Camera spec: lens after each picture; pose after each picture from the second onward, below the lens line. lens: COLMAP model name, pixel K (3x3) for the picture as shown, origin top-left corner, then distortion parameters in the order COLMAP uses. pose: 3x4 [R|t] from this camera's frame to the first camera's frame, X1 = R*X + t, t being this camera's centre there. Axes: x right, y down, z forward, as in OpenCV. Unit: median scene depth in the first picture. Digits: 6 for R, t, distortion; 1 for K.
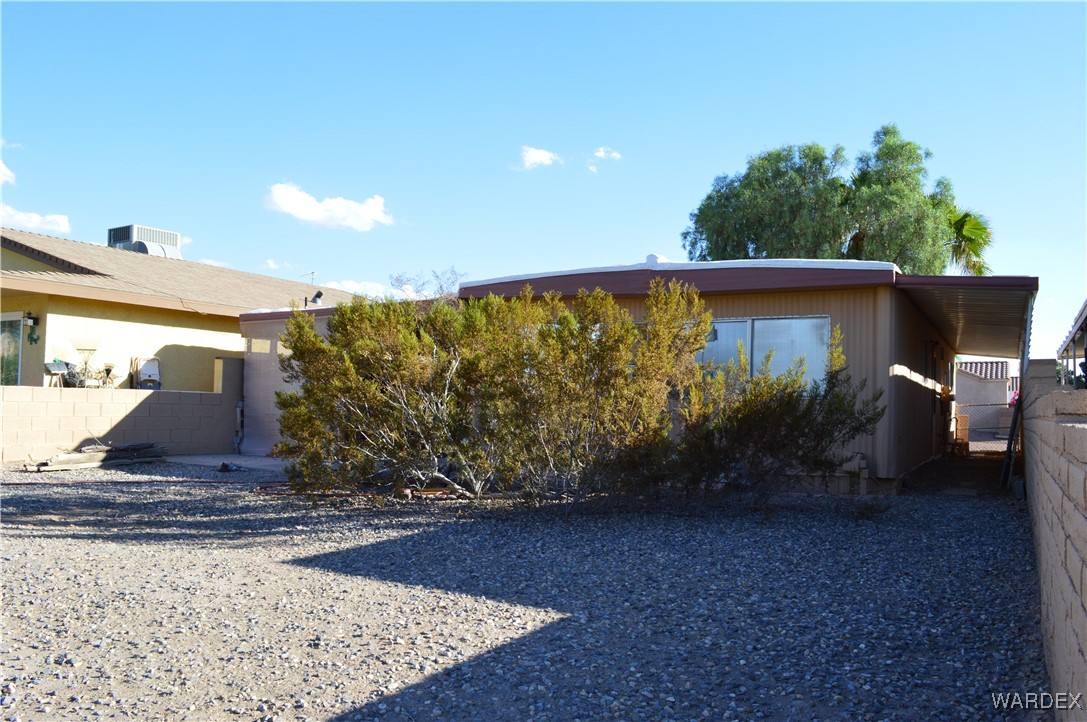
lens RADIAL K [[858.4, 0, 544.8], [0, 858.4, 355.8], [0, 0, 1]] dist [-0.082048, 0.009352]
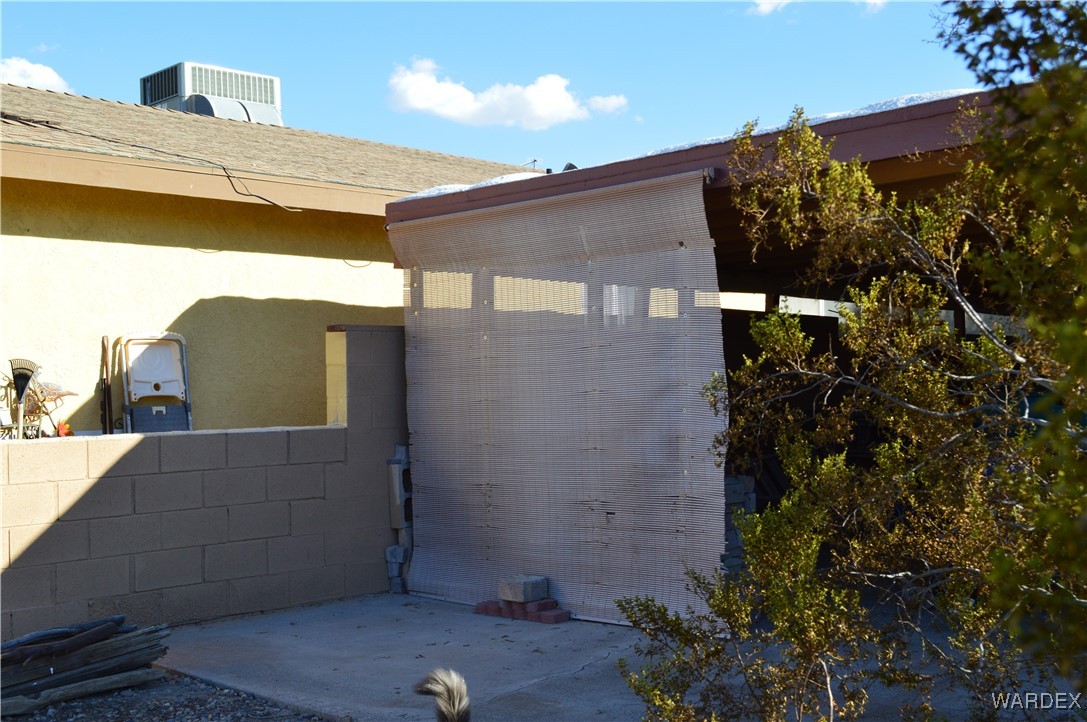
lens RADIAL K [[1234.5, 0, 543.1], [0, 1234.5, 358.7], [0, 0, 1]] dist [-0.049639, 0.000000]
pose [[0.968412, -0.036550, -0.246662, -0.171583], [0.047101, 0.998204, 0.037012, 0.000292], [0.244866, -0.047461, 0.968395, 0.516208]]
